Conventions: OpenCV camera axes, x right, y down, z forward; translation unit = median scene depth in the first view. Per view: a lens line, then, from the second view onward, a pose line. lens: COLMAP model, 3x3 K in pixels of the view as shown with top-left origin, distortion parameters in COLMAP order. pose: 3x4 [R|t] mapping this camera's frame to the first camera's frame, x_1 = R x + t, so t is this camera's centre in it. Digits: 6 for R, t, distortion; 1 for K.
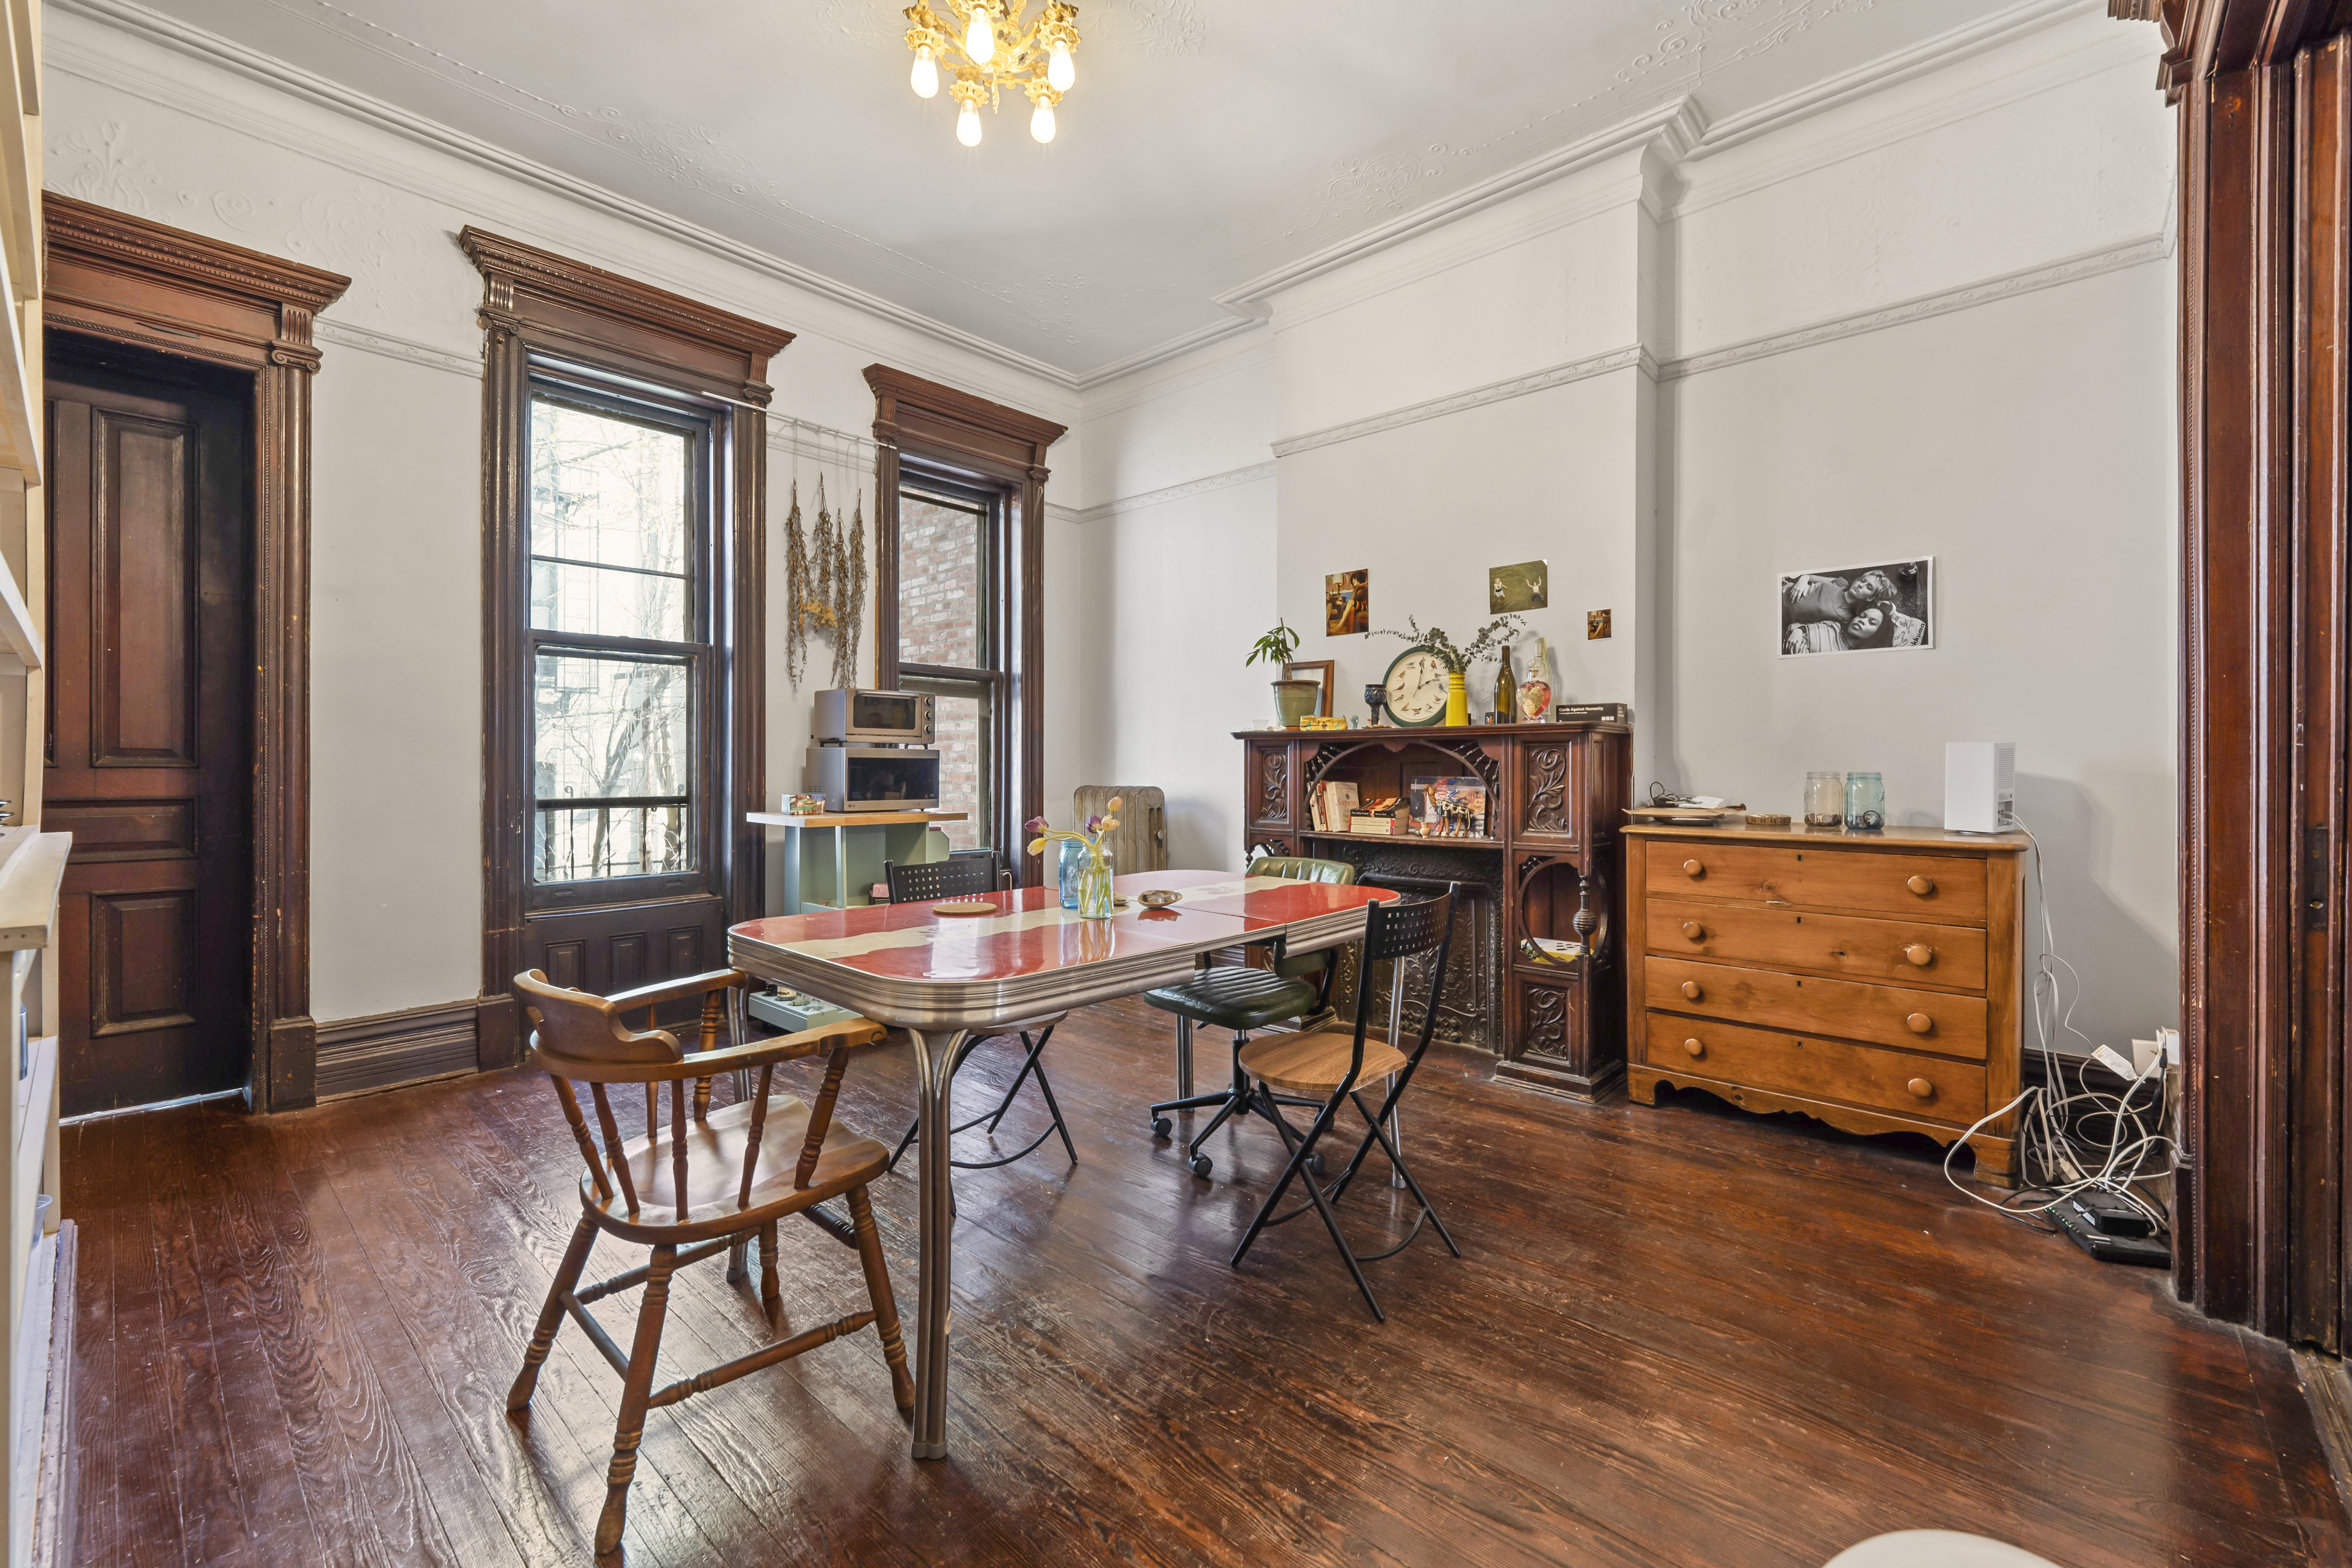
lens RADIAL K [[973.5, 0, 1164.8], [0, 973.5, 783.4], [0, 0, 1]] dist [-0.002007, -0.000048]
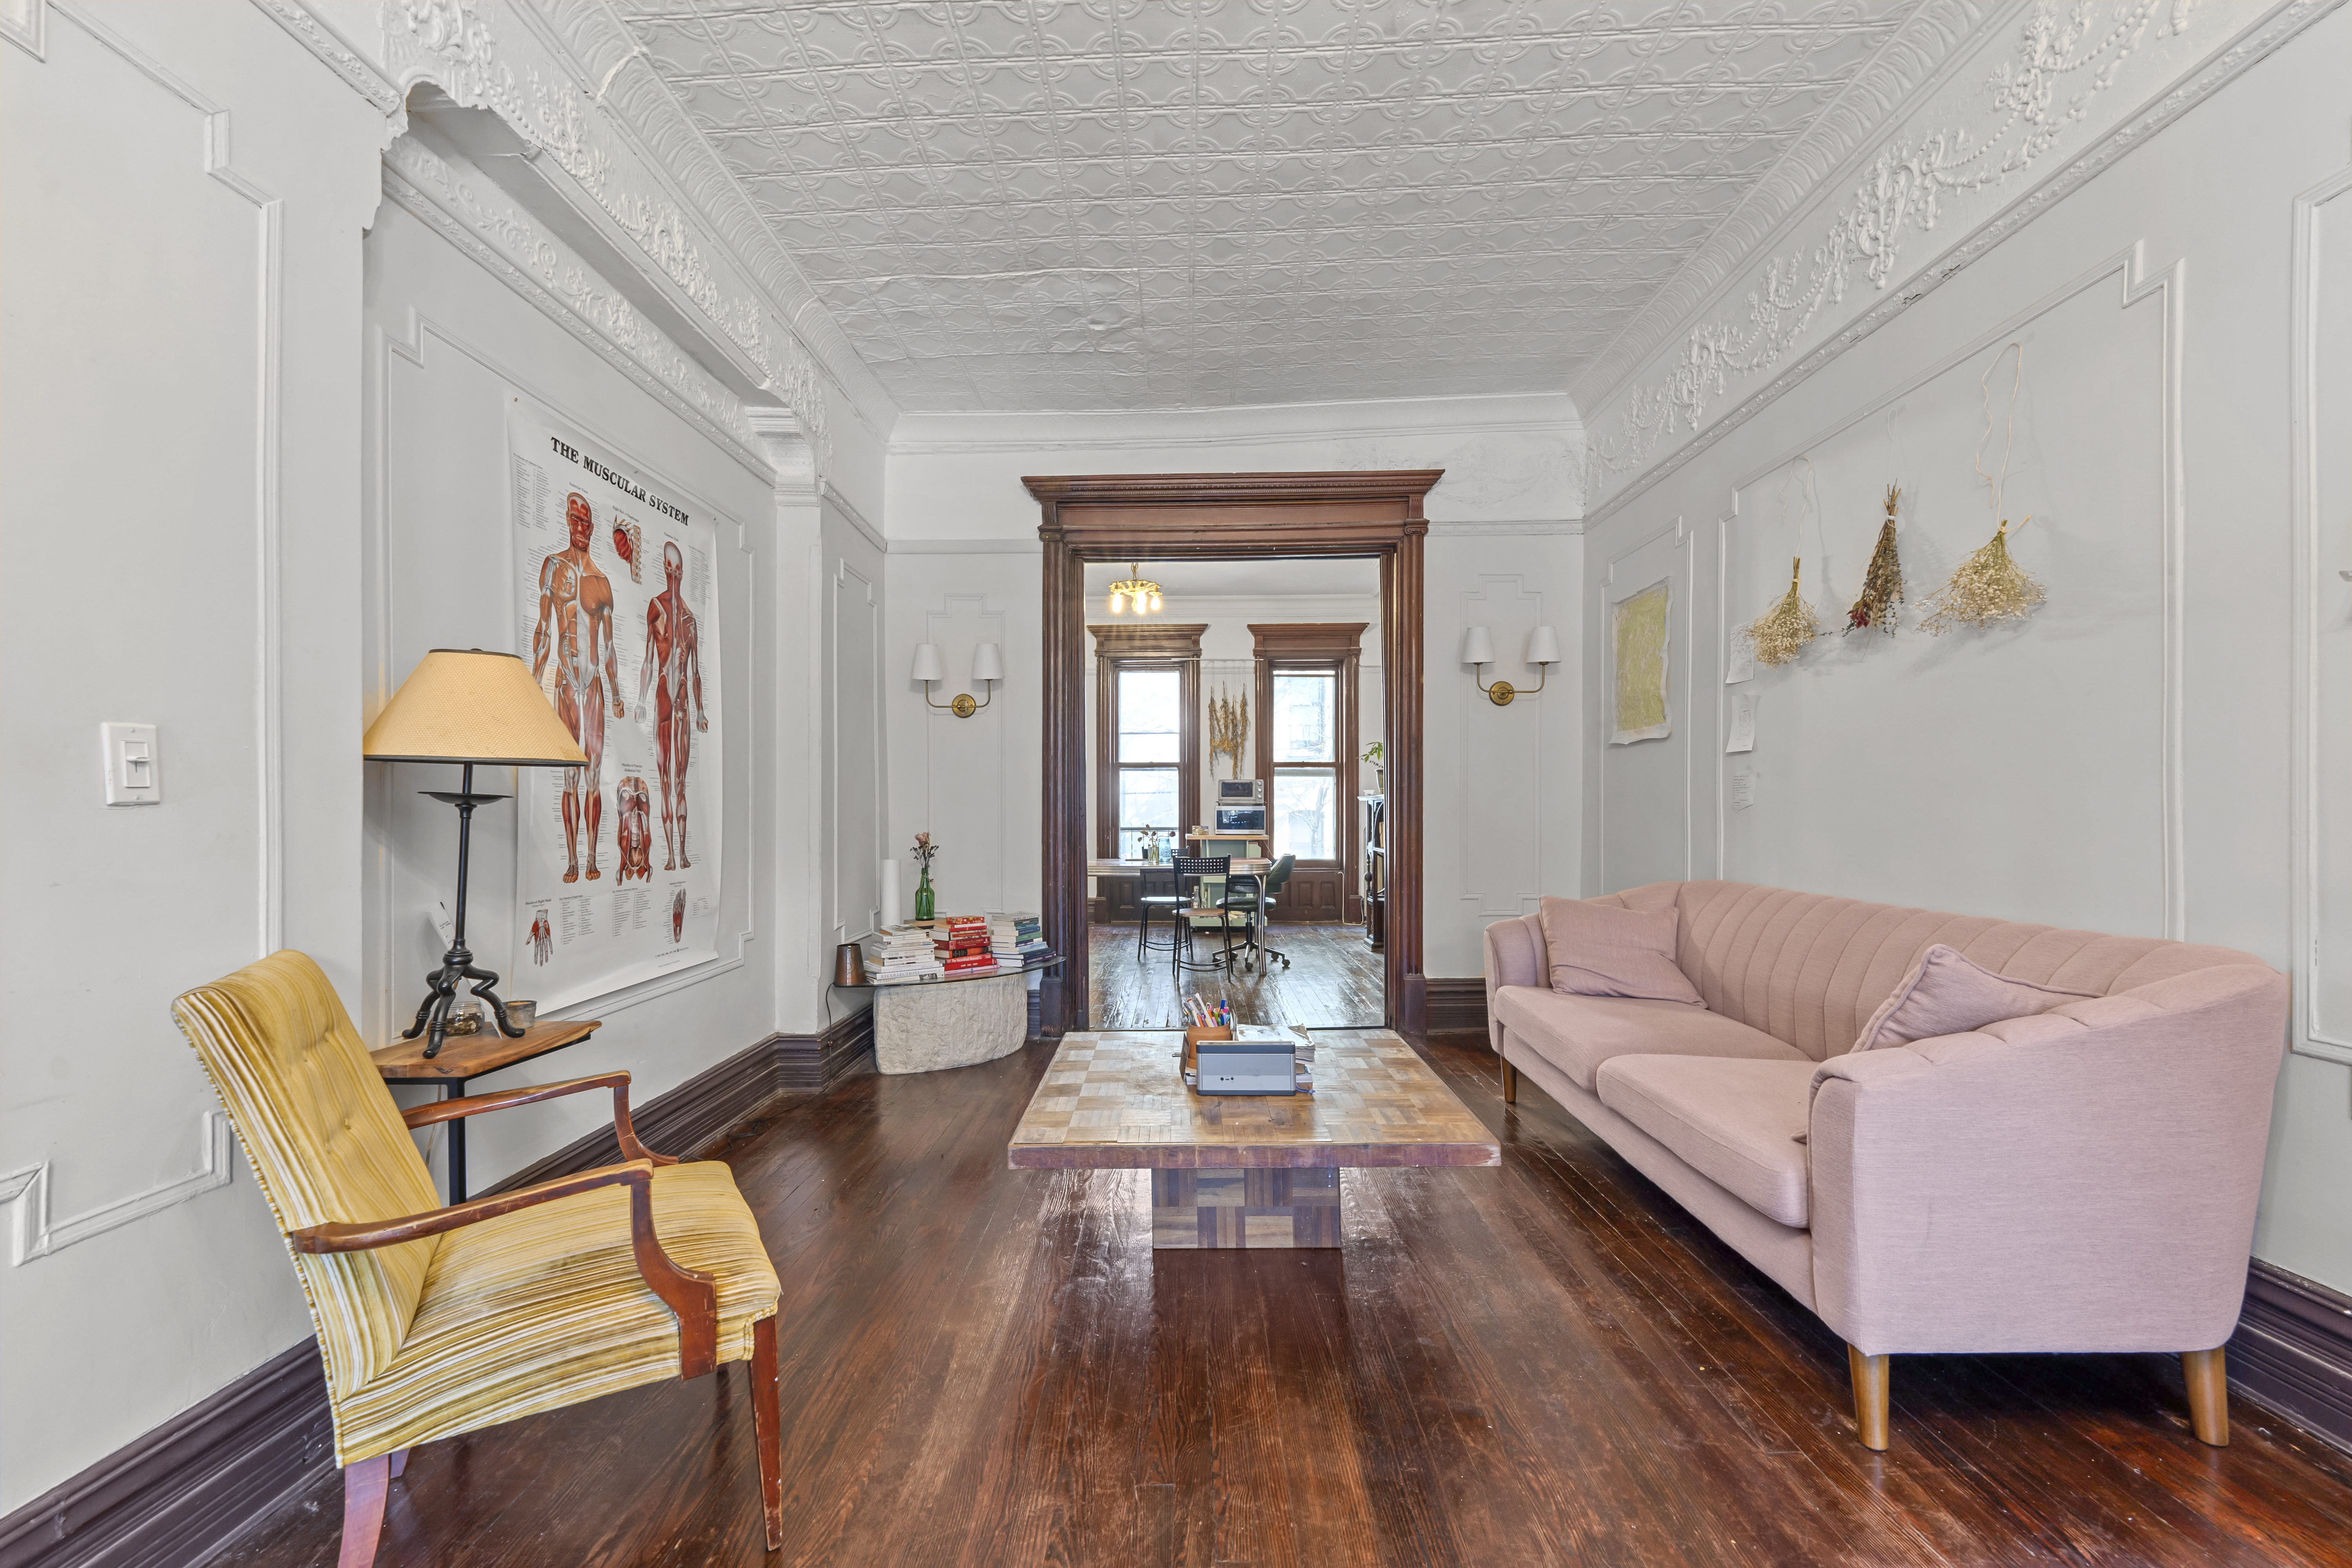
lens RADIAL K [[973.5, 0, 1172.7], [0, 973.5, 795.6], [0, 0, 1]] dist [-0.002007, -0.000048]
pose [[0.671418, 0.003908, -0.741069, 1.192091], [-0.008010, 0.999966, -0.001984, -0.050546], [0.741036, 0.007268, 0.671426, -0.565226]]
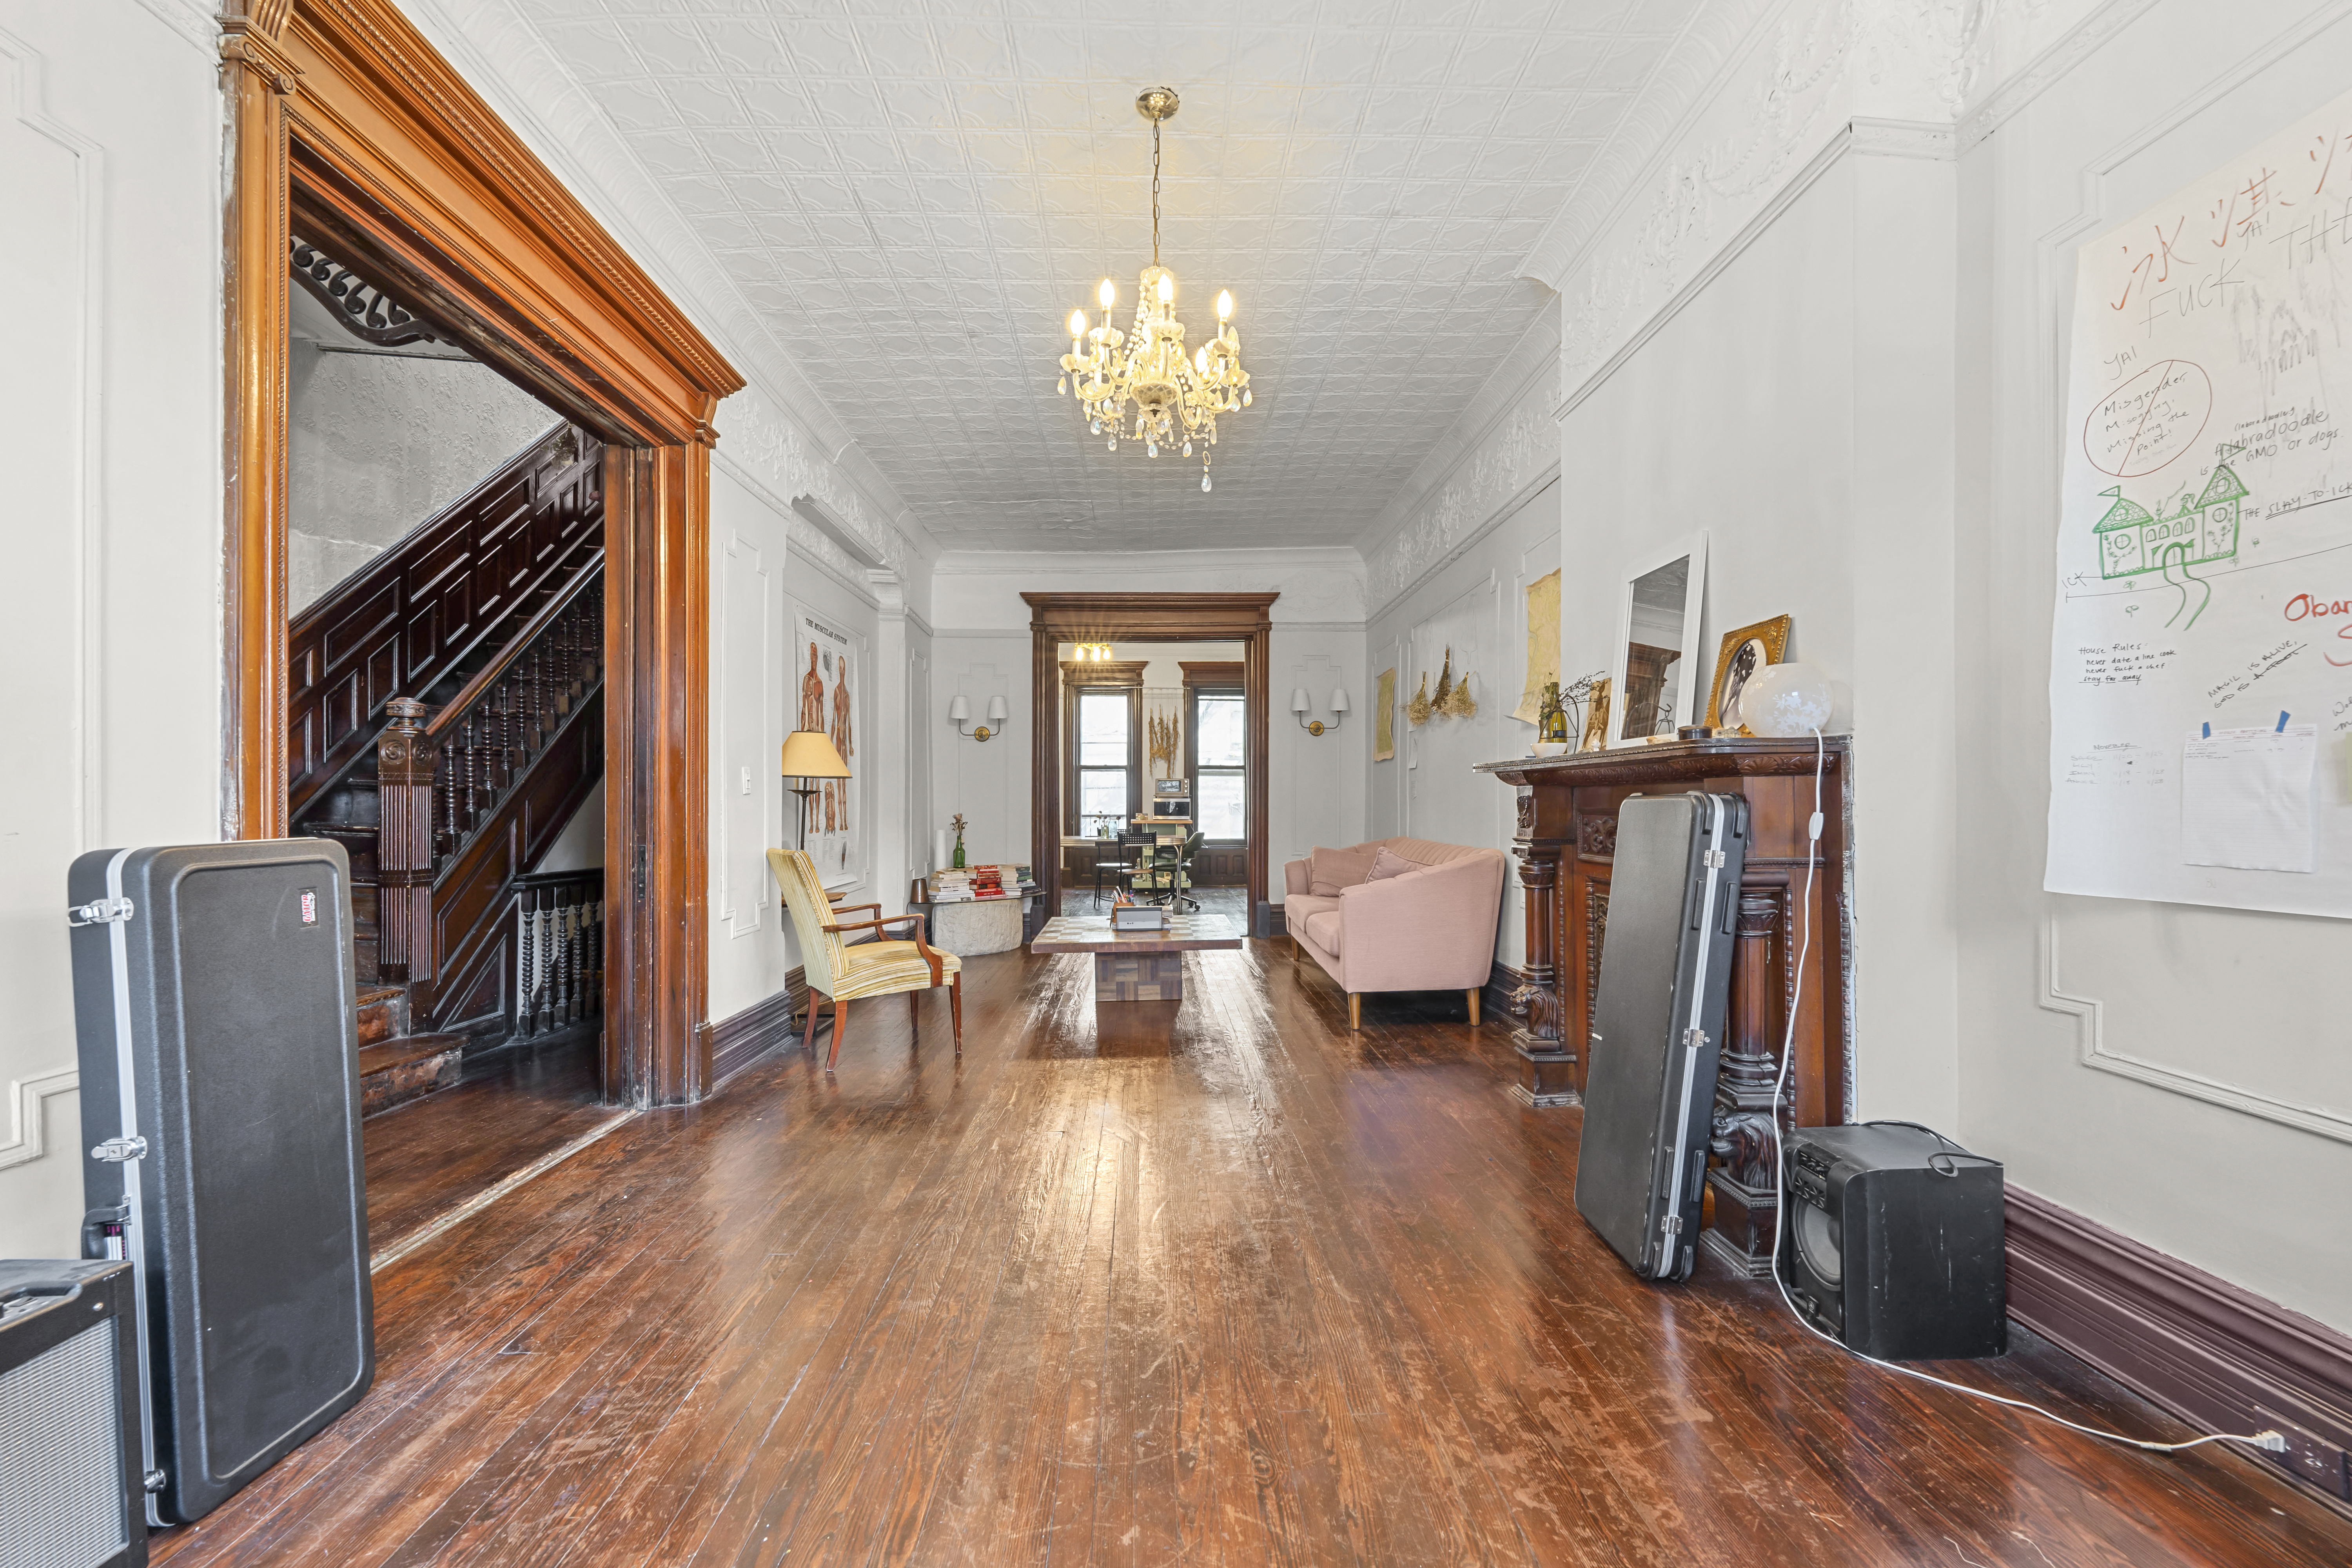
lens RADIAL K [[973.5, 0, 1191.8], [0, 973.5, 787.8], [0, 0, 1]] dist [-0.002007, -0.000048]
pose [[0.713328, 0.003294, -0.700823, 1.745106], [-0.009119, 0.999948, -0.004581, -0.051584], [0.700771, 0.009658, 0.713321, -1.011661]]
